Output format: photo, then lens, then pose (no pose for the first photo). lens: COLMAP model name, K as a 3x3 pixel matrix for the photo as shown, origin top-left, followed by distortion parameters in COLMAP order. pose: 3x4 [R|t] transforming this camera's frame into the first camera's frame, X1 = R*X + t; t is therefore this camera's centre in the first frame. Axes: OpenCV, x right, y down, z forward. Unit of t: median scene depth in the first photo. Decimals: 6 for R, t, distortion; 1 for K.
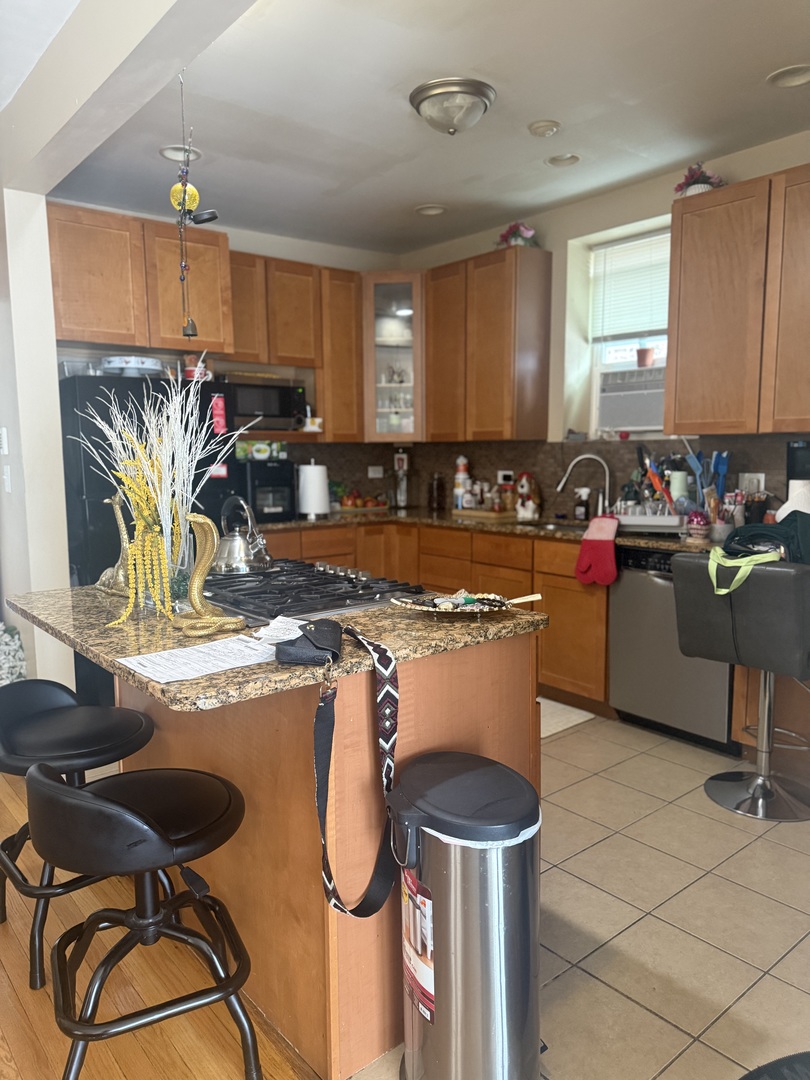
lens RADIAL K [[771.6, 0, 402.9], [0, 771.6, 545.7], [0, 0, 1]] dist [0.038921, -0.003002]
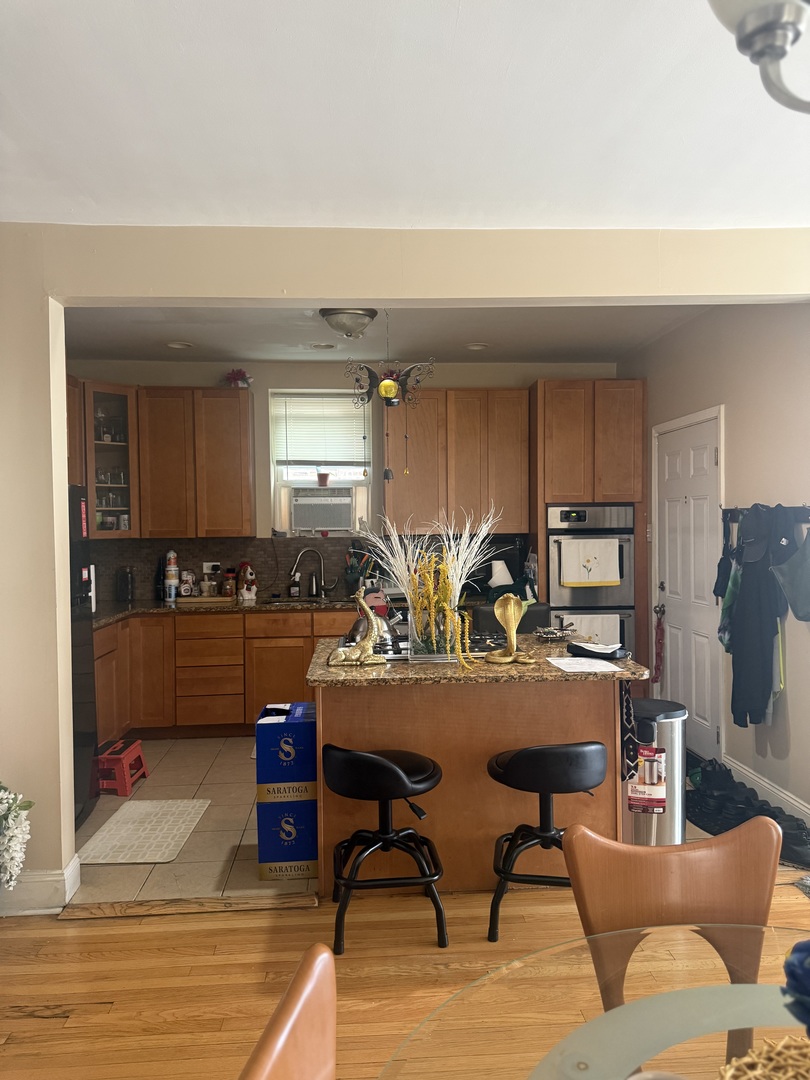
lens RADIAL K [[771.6, 0, 399.1], [0, 771.6, 537.8], [0, 0, 1]] dist [0.038921, -0.003002]
pose [[0.583827, -0.008382, 0.811835, -0.709625], [0.102577, 0.992695, -0.063518, -0.030758], [-0.805372, 0.120360, 0.580422, 0.077126]]
